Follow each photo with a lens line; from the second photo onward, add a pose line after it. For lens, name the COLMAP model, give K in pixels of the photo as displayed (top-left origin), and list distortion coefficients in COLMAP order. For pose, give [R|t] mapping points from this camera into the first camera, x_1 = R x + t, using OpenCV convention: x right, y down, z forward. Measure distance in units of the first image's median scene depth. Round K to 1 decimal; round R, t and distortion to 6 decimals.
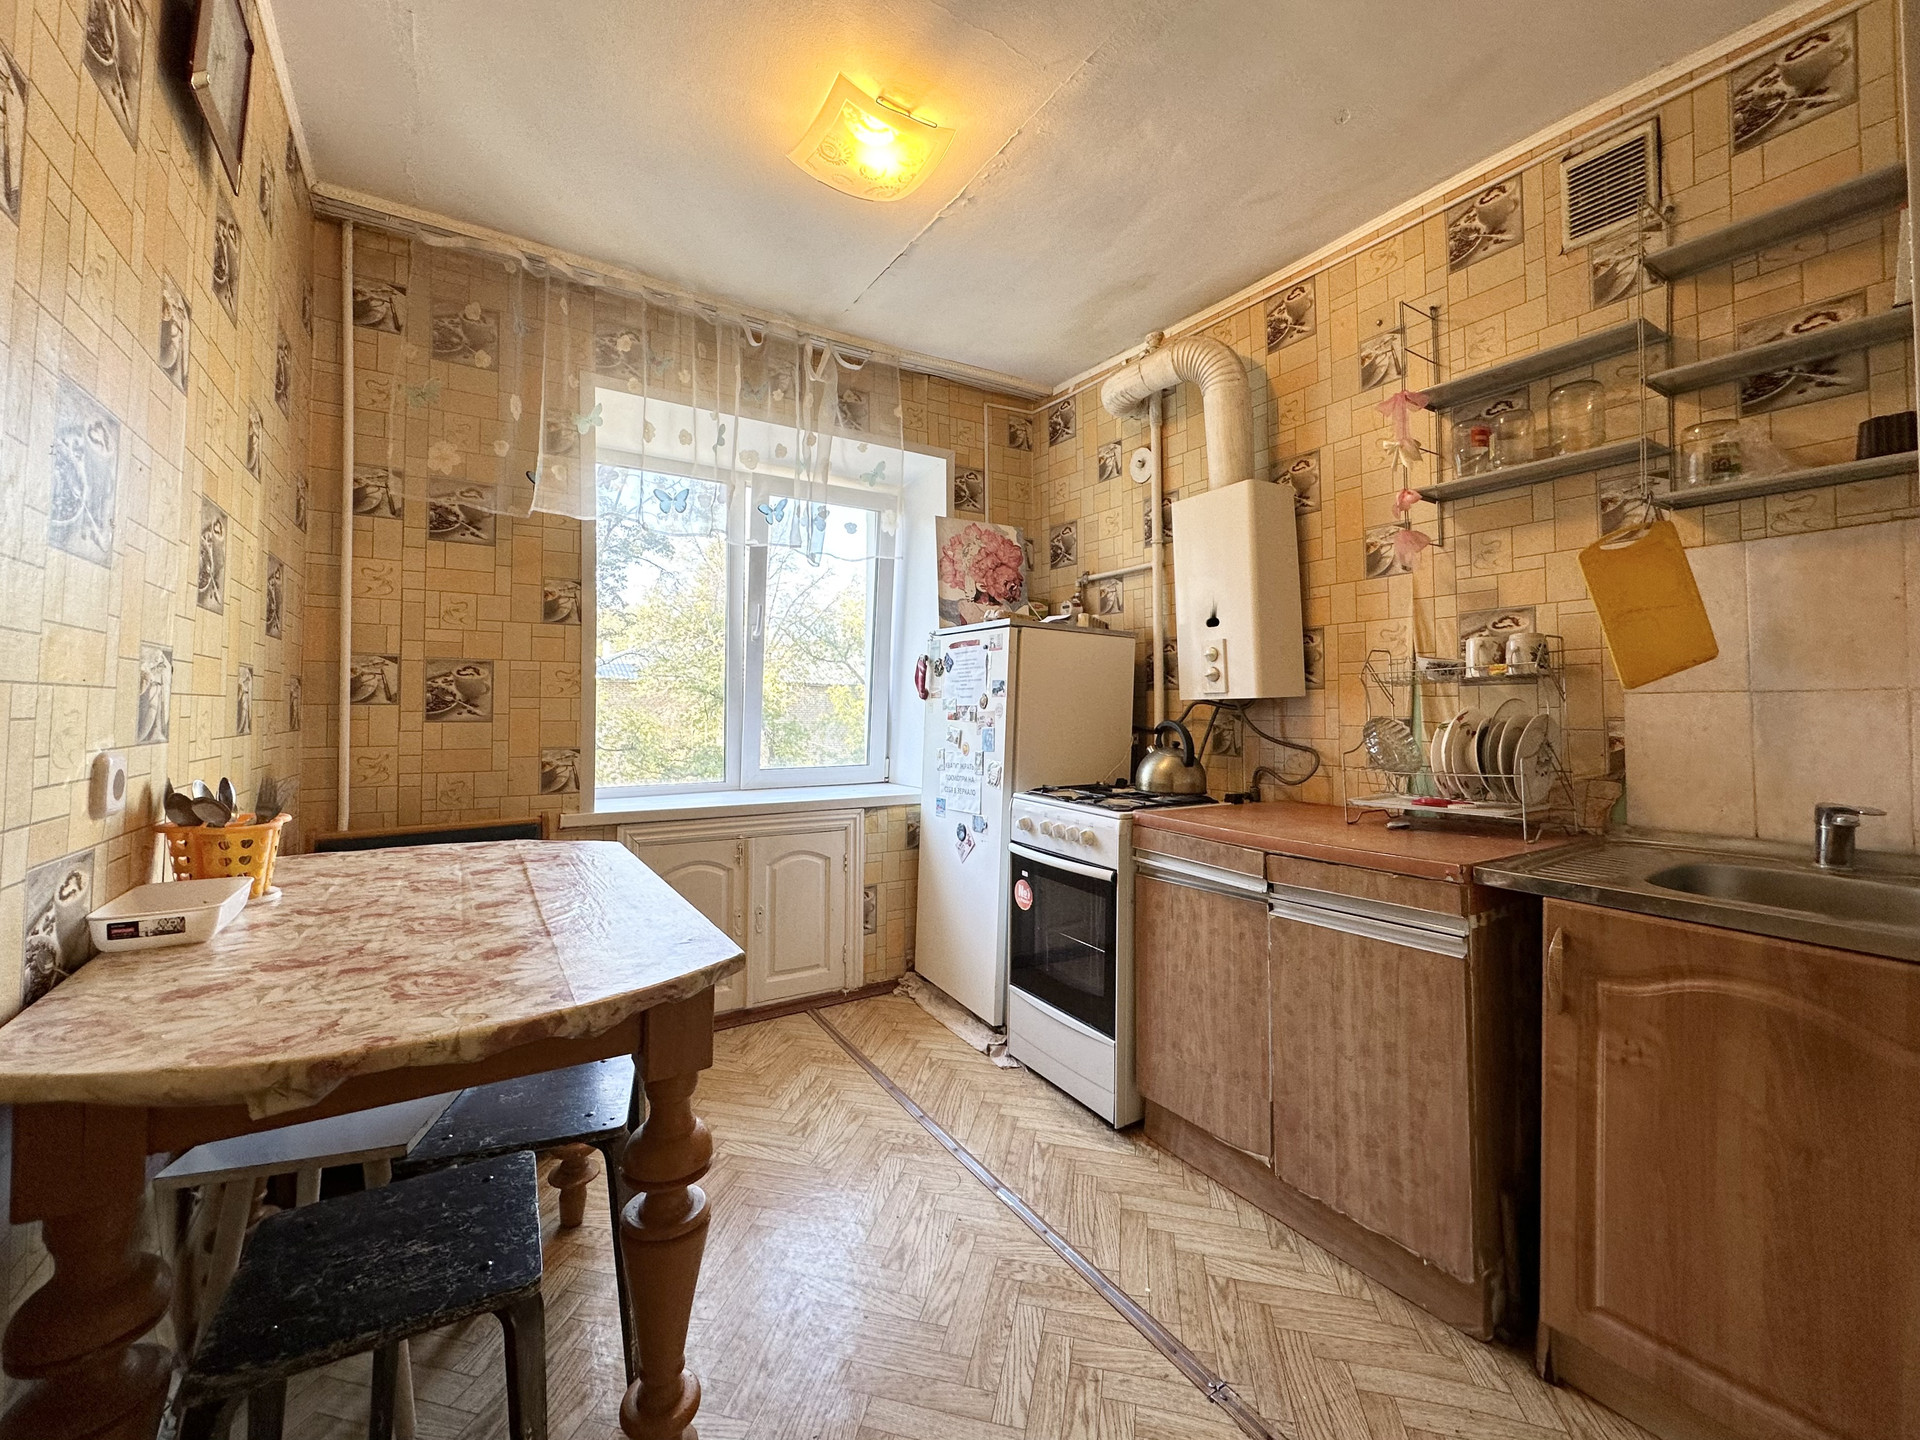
lens RADIAL K [[771.8, 0, 981.0], [0, 771.8, 688.7], [0, 0, 1]] dist [-0.000751, 0.001066]
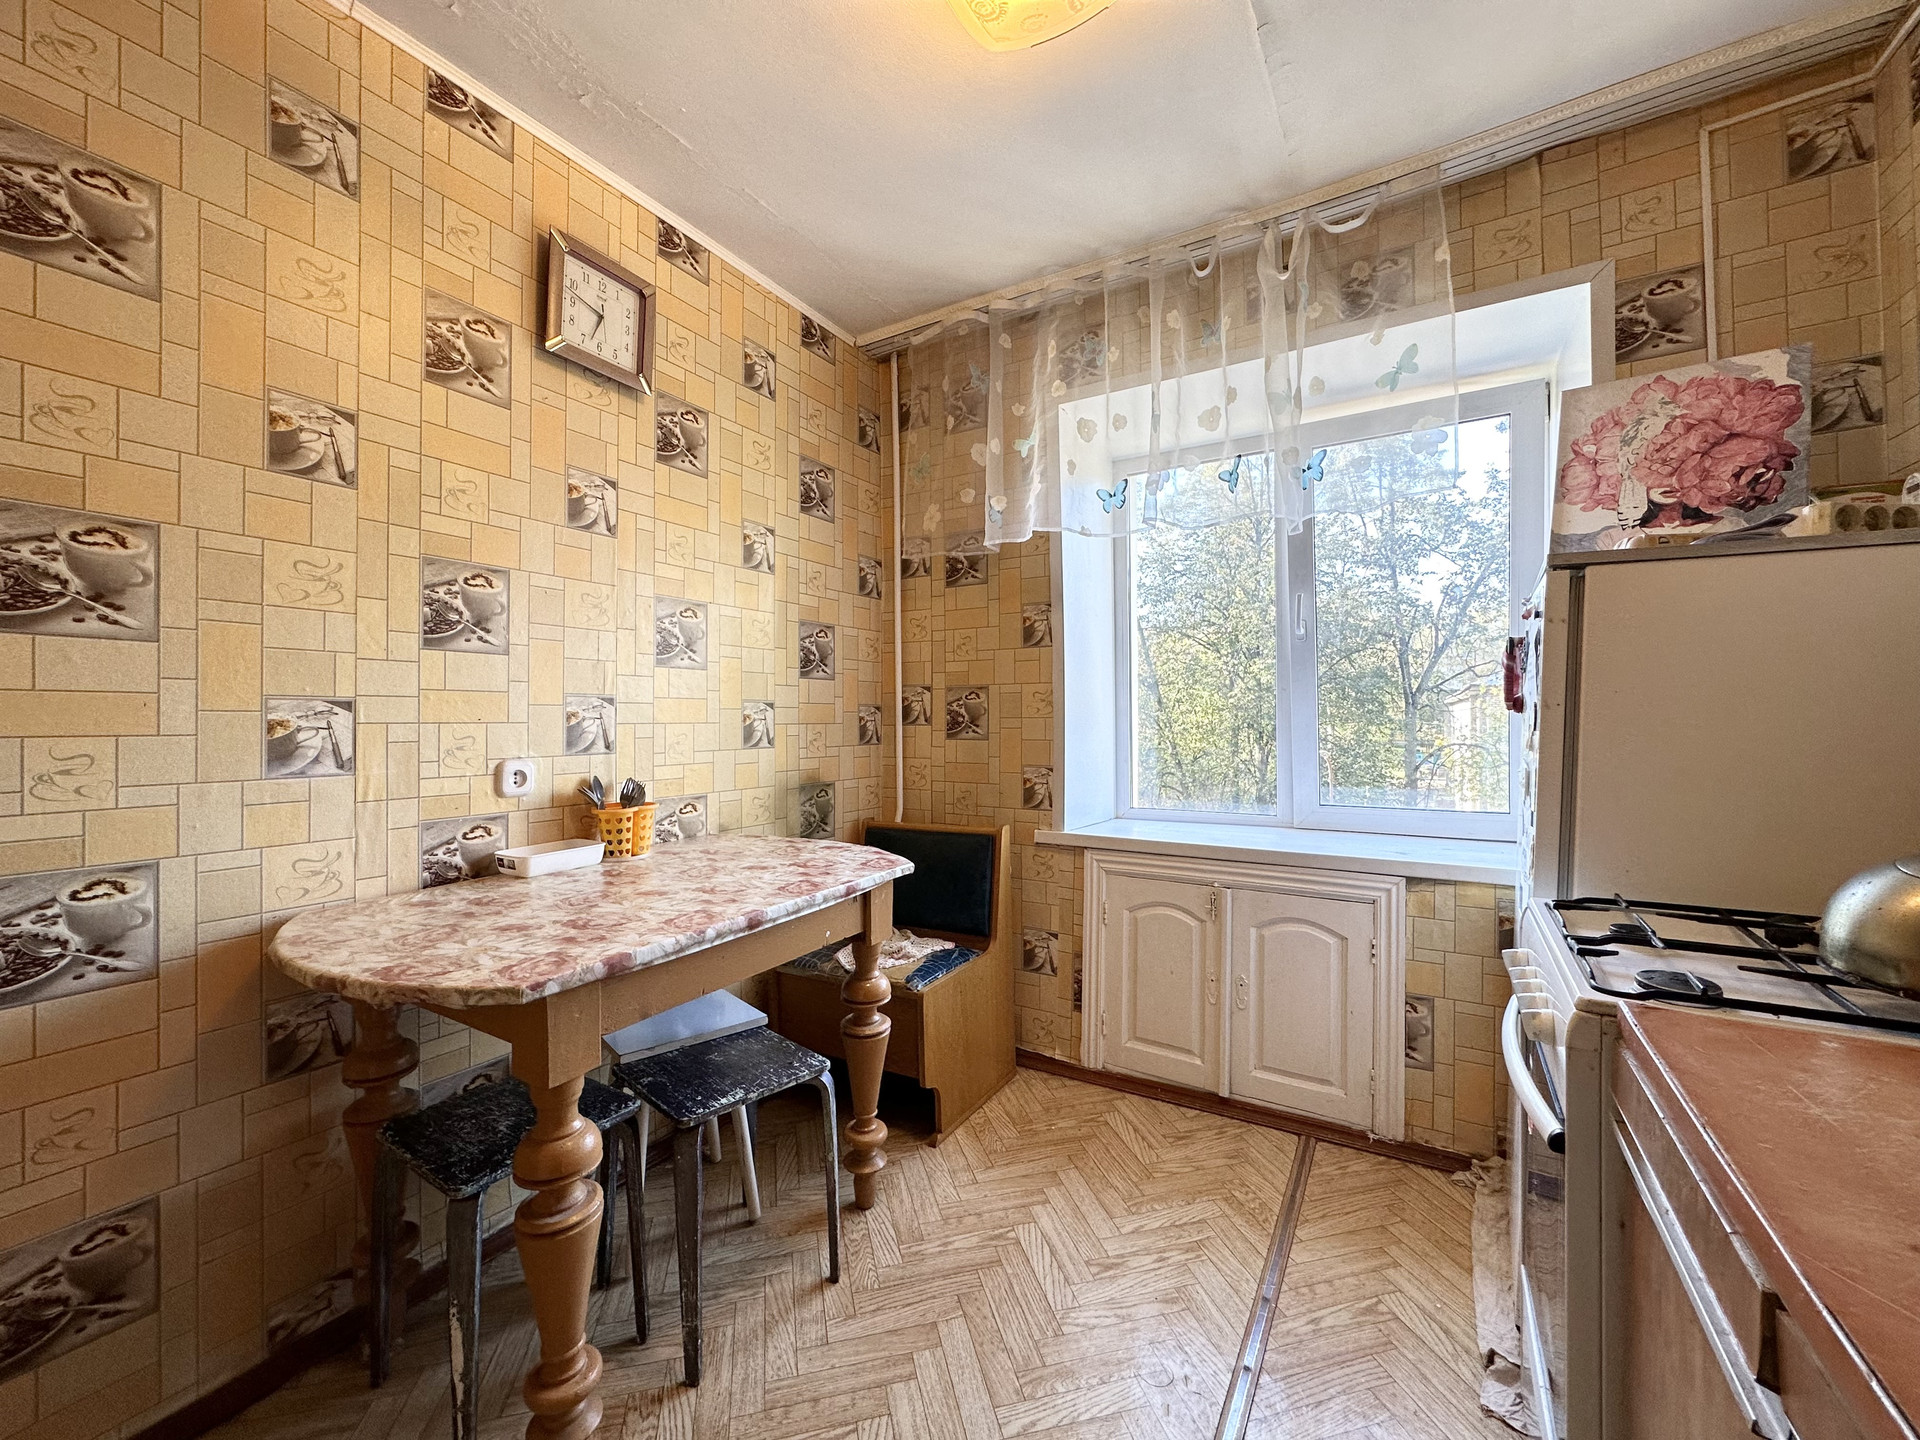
lens RADIAL K [[771.8, 0, 965.8], [0, 771.8, 717.9], [0, 0, 1]] dist [-0.000751, 0.001066]
pose [[0.435524, -0.006629, -0.900153, 0.358346], [0.029235, 0.999550, 0.006784, 0.002086], [0.899702, -0.029270, 0.435522, 0.468620]]
